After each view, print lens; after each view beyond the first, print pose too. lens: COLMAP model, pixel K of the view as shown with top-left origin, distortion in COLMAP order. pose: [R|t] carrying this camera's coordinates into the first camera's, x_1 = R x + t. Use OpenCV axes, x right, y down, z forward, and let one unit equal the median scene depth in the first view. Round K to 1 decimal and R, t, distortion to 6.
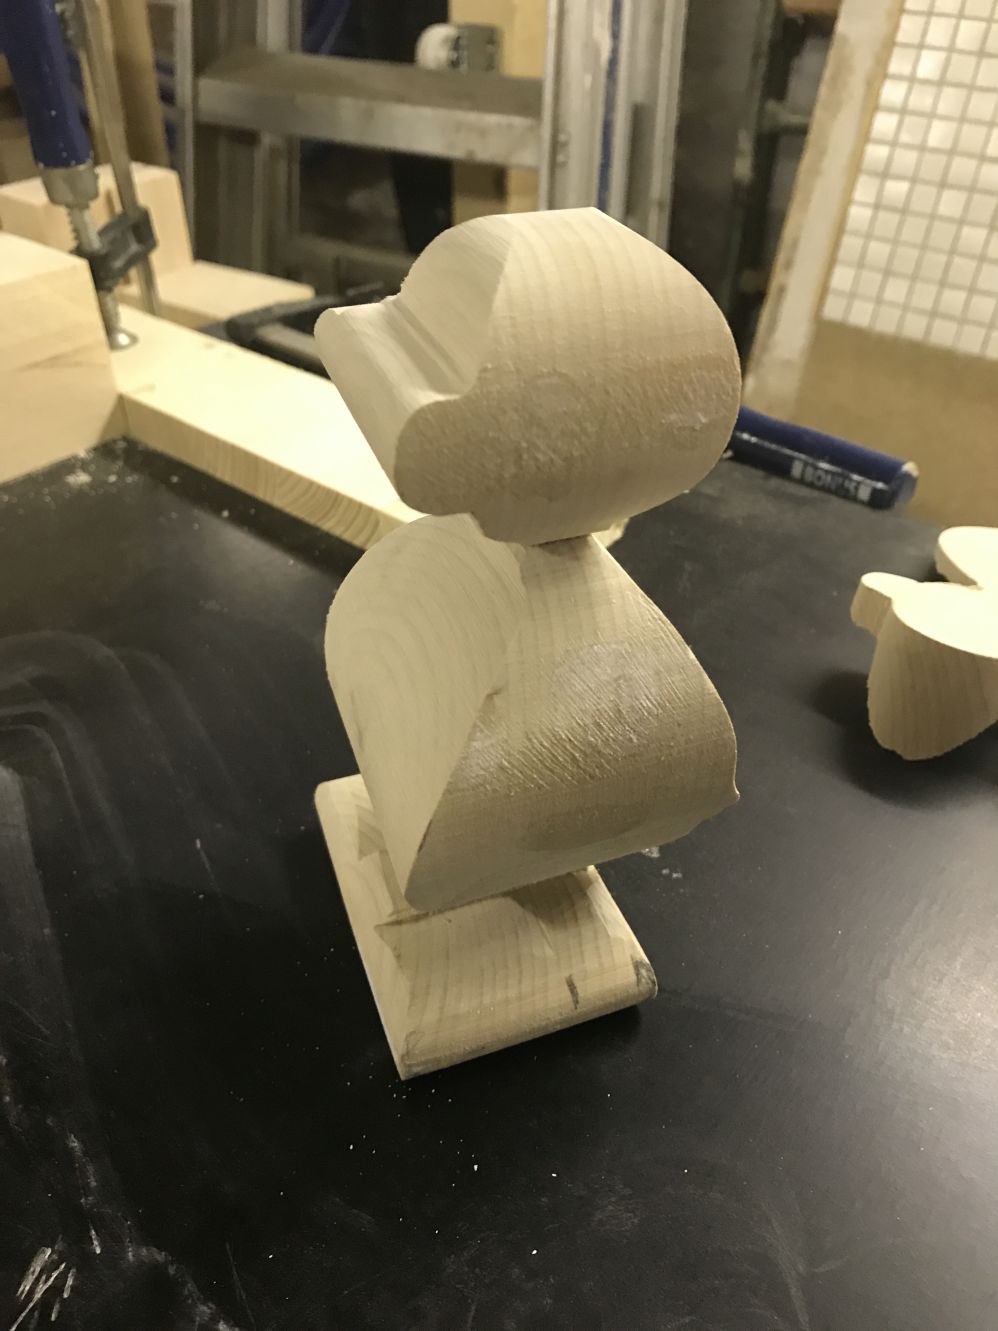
lens RADIAL K [[1119.0, 0, 499.0], [0, 1119.0, 665.5], [0, 0, 1]] dist [-0.016352, 0.004537]
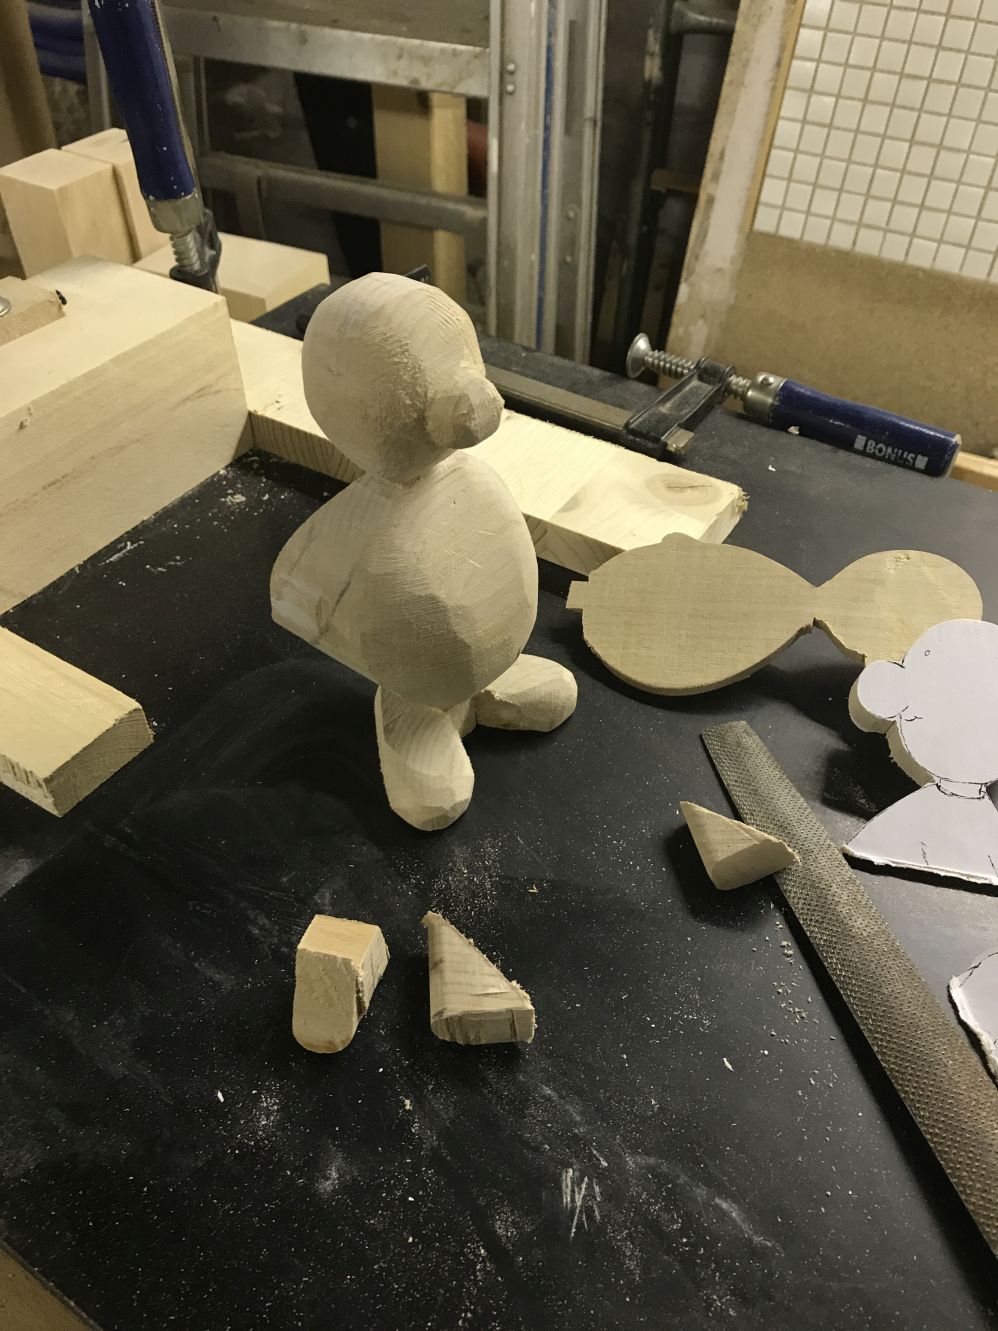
lens RADIAL K [[1103.4, 0, 499.0], [0, 1103.4, 665.5], [0, 0, 1]] dist [-0.016042, 0.020566]
pose [[0.987581, -0.100408, 0.120837, -0.127620], [0.084809, 0.988147, 0.127959, -0.058576], [-0.132252, -0.116122, 0.984391, -0.054980]]
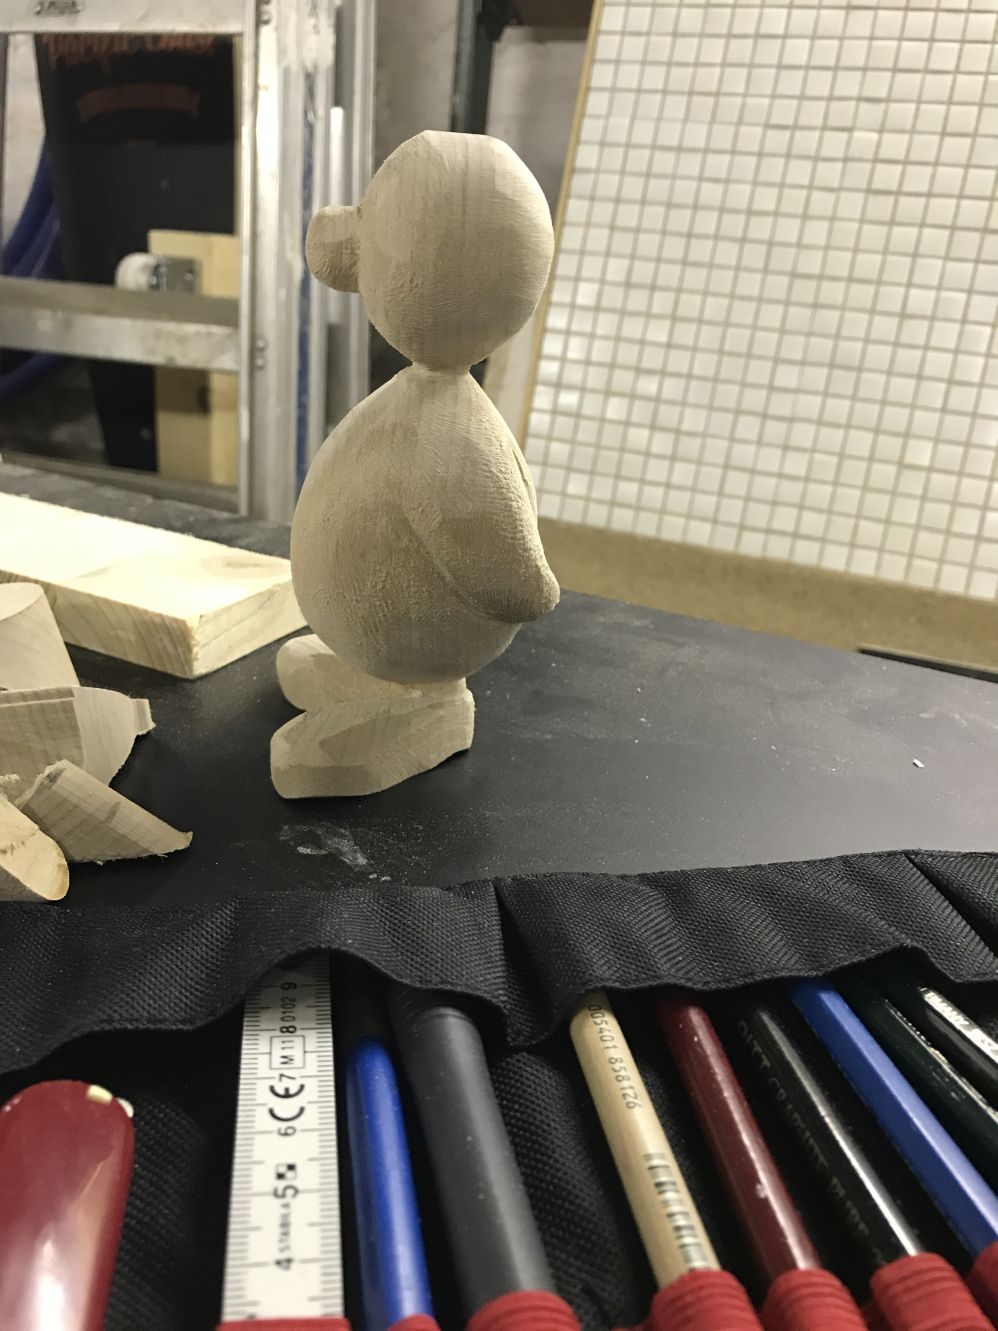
lens RADIAL K [[1119.0, 0, 499.0], [0, 1119.0, 665.5], [0, 0, 1]] dist [-0.016352, 0.004537]
pose [[0.969753, -0.034603, 0.241624, 0.009654], [0.088115, 0.972778, -0.214335, 0.066088], [-0.227630, 0.229142, 0.946403, 0.019437]]
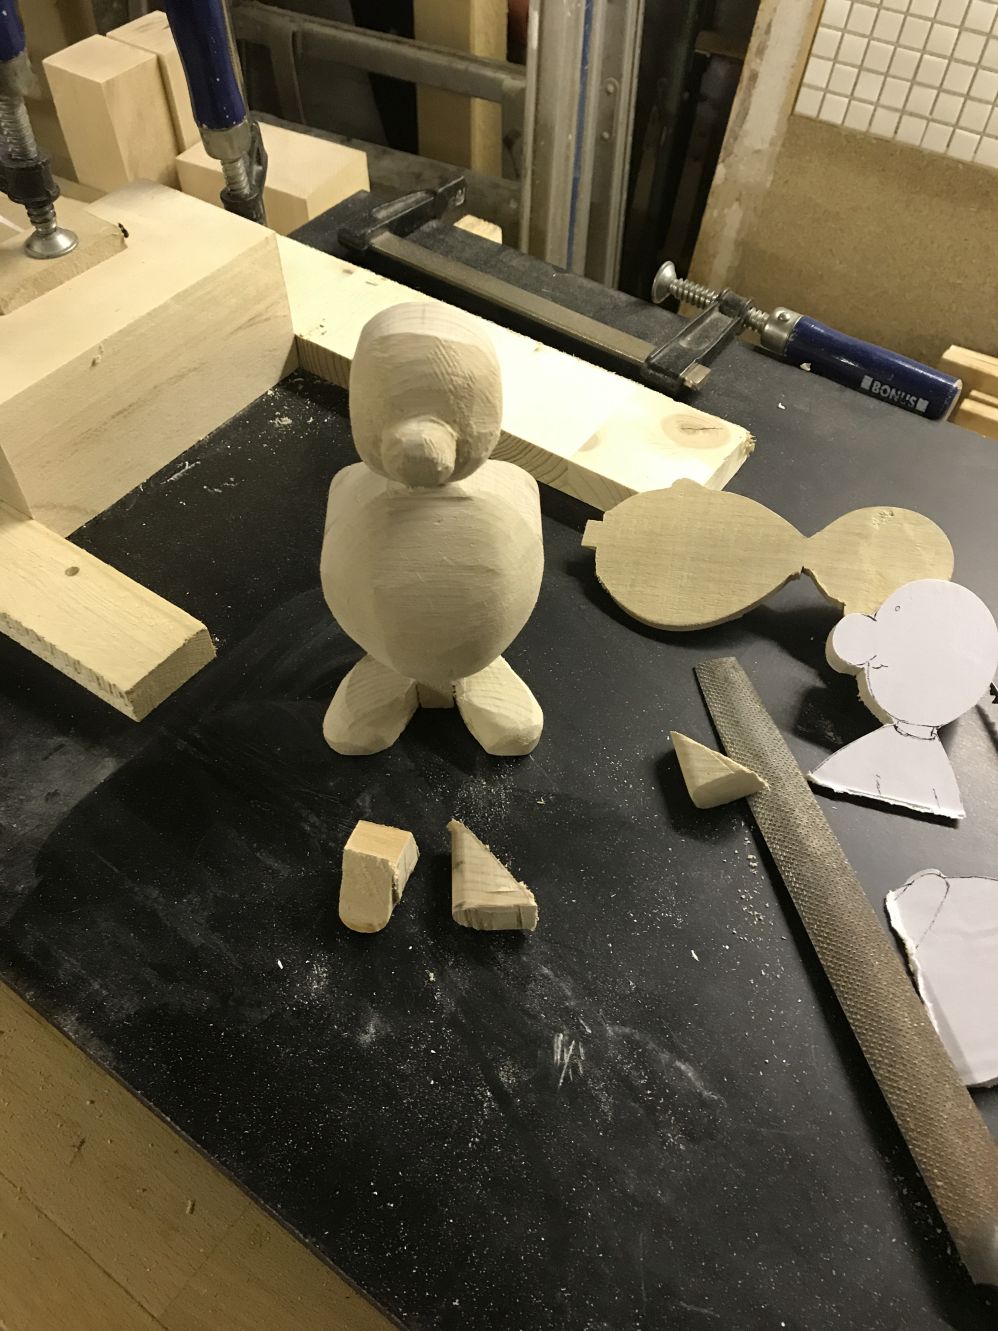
lens RADIAL K [[1093.2, 0, 499.0], [0, 1093.2, 665.5], [0, 0, 1]] dist [-0.000608, 0.001615]
pose [[0.992694, -0.079731, 0.090558, -0.130517], [0.053319, 0.963175, 0.263537, -0.101226], [-0.108235, -0.256783, 0.960389, -0.099339]]
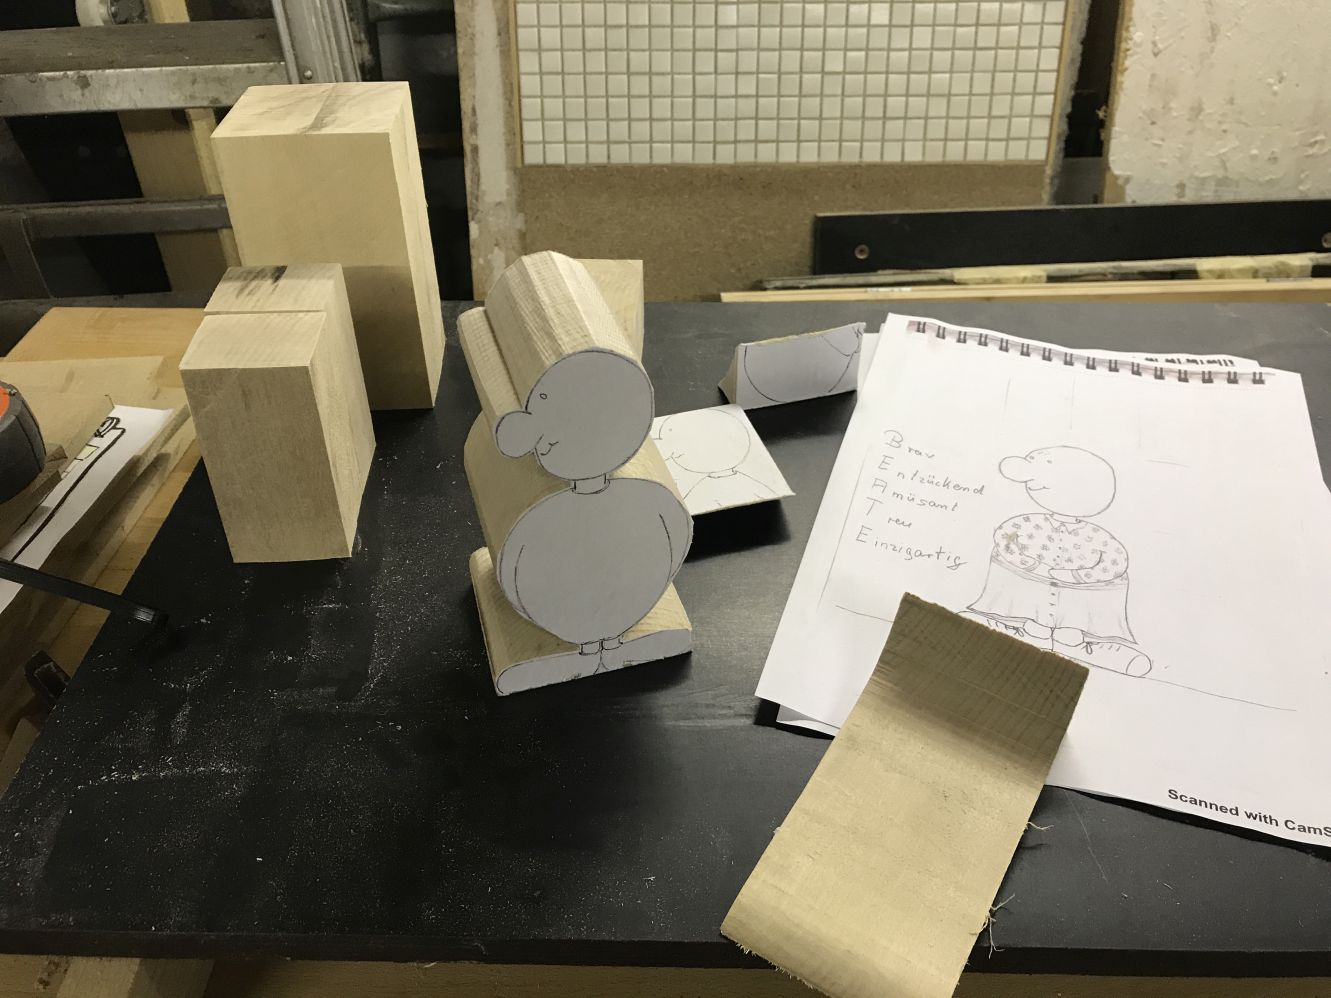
lens RADIAL K [[1131.7, 0, 660.9], [0, 1131.7, 514.3], [0, 0, 1]] dist [-0.043275, 0.045215]
pose [[0.763099, -0.398804, 0.508562, -0.429129], [0.379455, 0.913466, 0.146949, -0.081580], [-0.523158, 0.080840, 0.848393, -0.147489]]
